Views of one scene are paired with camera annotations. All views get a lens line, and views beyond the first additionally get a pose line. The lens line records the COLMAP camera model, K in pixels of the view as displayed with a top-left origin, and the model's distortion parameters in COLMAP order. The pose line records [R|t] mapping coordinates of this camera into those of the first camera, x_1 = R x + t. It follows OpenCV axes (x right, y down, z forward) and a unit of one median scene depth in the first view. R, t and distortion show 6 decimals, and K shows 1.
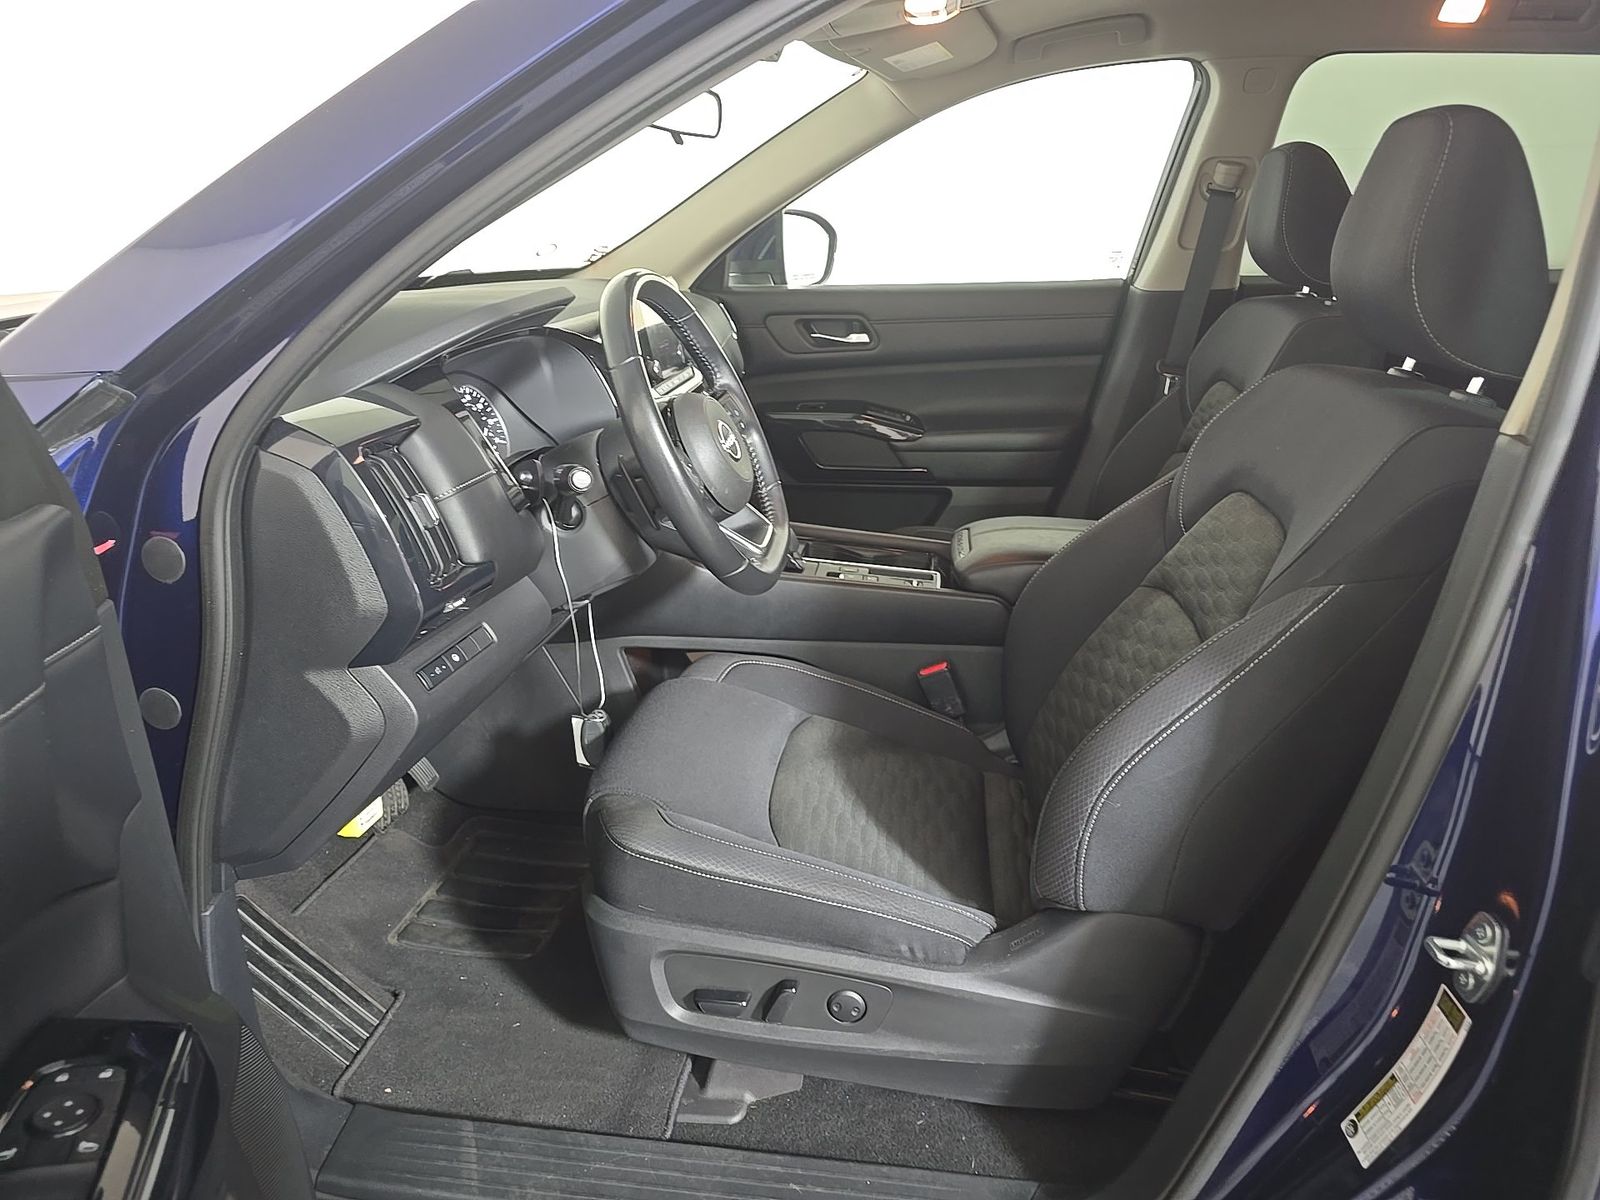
lens RADIAL K [[1061.5, 0, 806.7], [0, 1061.5, 604.4], [0, 0, 1]] dist [0.011070, -0.004706]
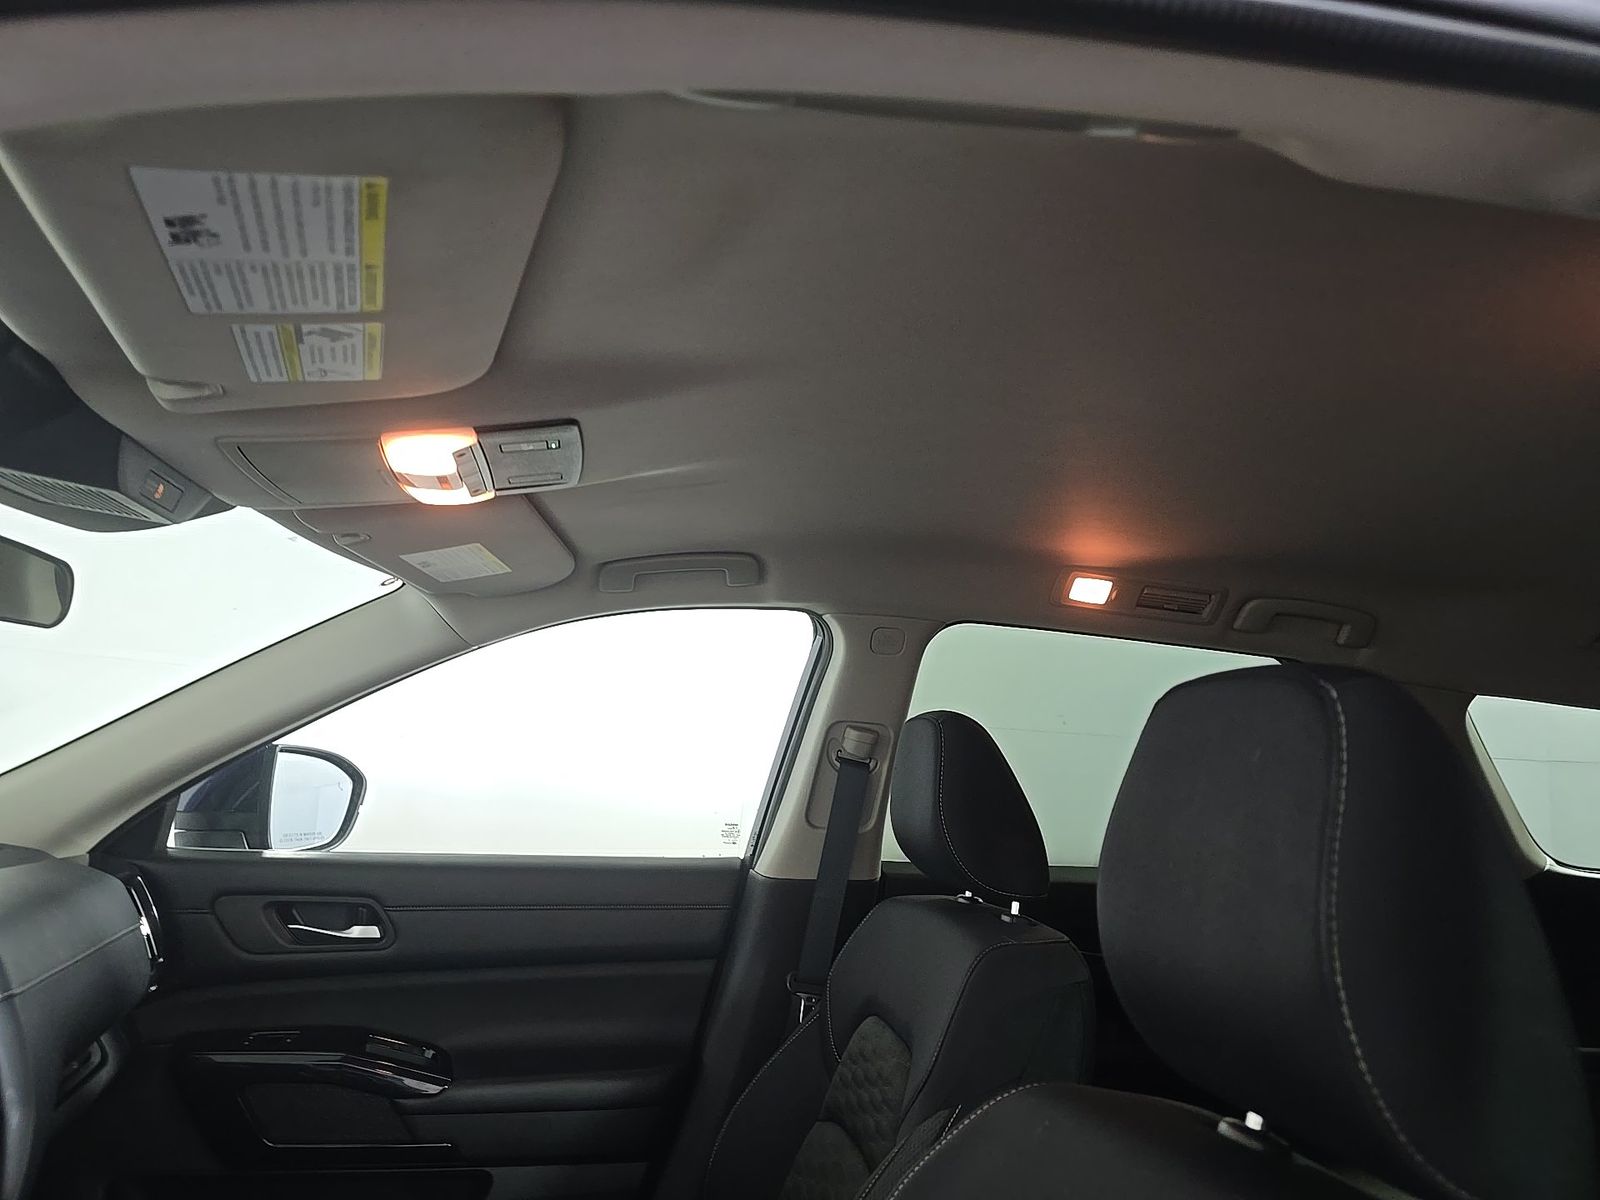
lens RADIAL K [[1061.5, 0, 796.2], [0, 1061.5, 600.5], [0, 0, 1]] dist [0.011070, -0.004706]
pose [[0.948711, 0.107953, 0.297143, 0.088628], [0.046254, 0.882384, -0.468252, -0.111461], [-0.312743, 0.457979, 0.832134, 0.265911]]
